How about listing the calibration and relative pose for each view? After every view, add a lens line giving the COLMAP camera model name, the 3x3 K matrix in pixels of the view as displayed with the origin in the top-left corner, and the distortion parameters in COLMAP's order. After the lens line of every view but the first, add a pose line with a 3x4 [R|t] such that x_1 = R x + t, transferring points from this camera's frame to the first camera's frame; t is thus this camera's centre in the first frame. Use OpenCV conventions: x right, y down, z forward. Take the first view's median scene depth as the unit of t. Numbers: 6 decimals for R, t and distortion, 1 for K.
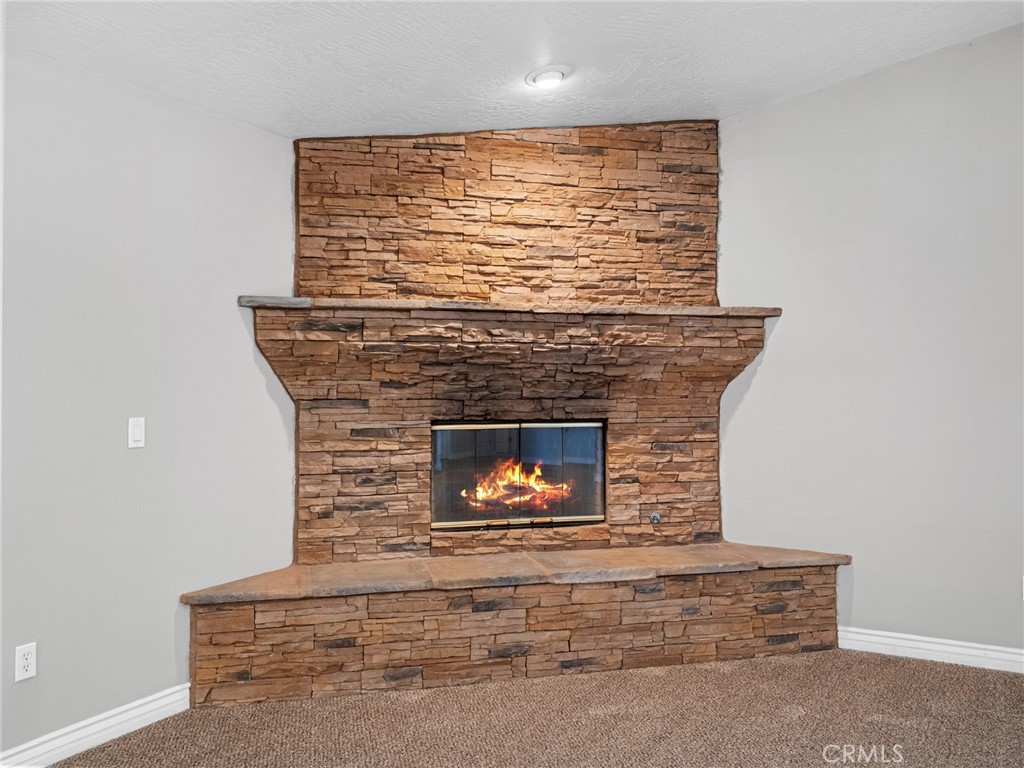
lens RADIAL K [[825.7, 0, 525.5], [0, 825.7, 374.1], [0, 0, 1]] dist [0.083953, -0.159197]
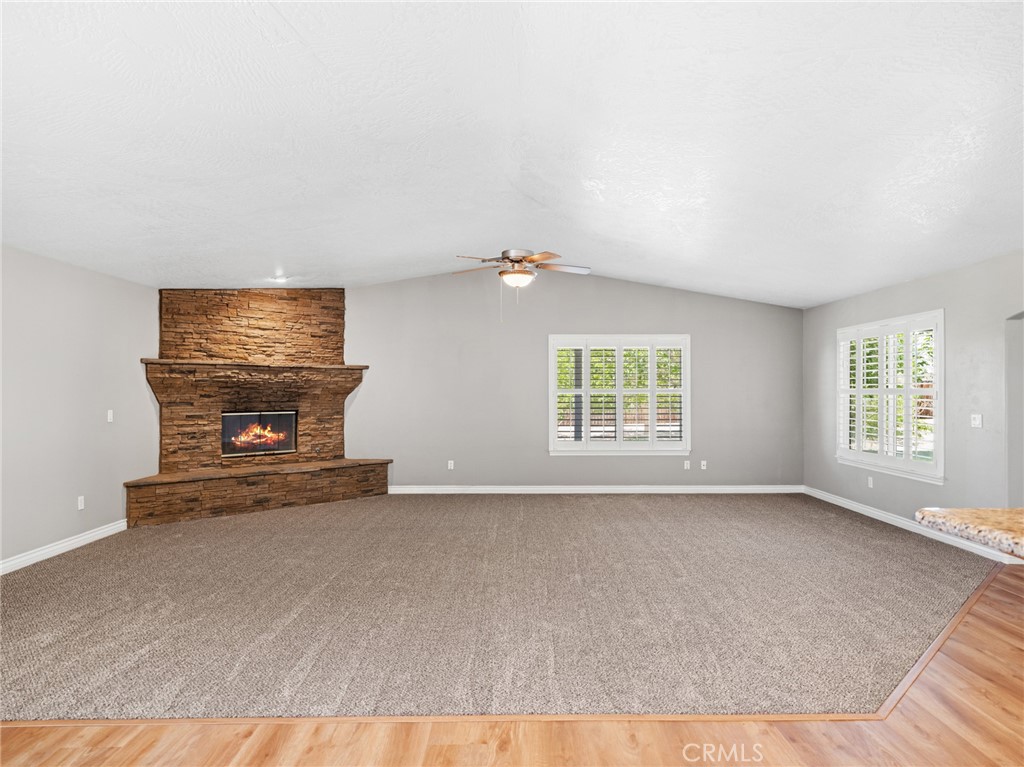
lens RADIAL K [[630.8, 0, 512.0], [0, 630.8, 383.5], [0, 0, 1]] dist [0.001986, -0.000681]
pose [[0.873240, 0.008763, 0.487211, -0.269152], [-0.009434, 0.999955, -0.001076, -0.028572], [-0.487199, -0.003657, 0.873283, -0.969642]]
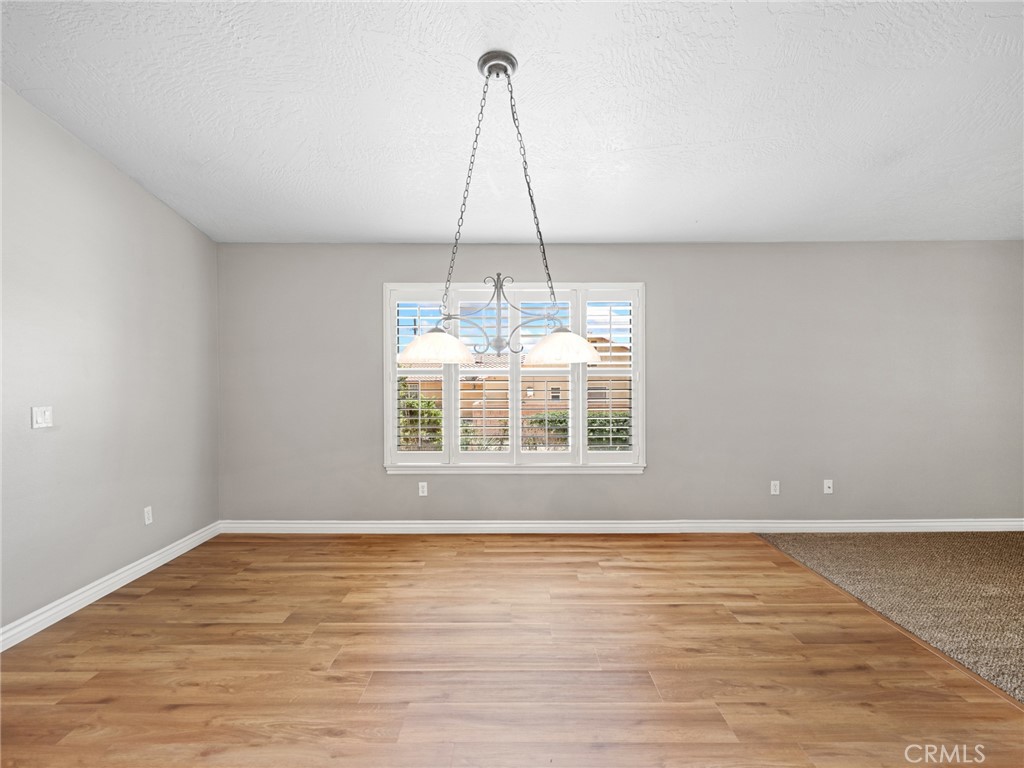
lens RADIAL K [[523.5, 0, 512.0], [0, 523.5, 384.0], [0, 0, 1]] dist [-0.050638, 0.014175]
pose [[0.480922, 0.017814, -0.876583, -0.090574], [0.015648, 0.999460, 0.028895, -0.024760], [0.876624, -0.027613, 0.480383, -0.911373]]
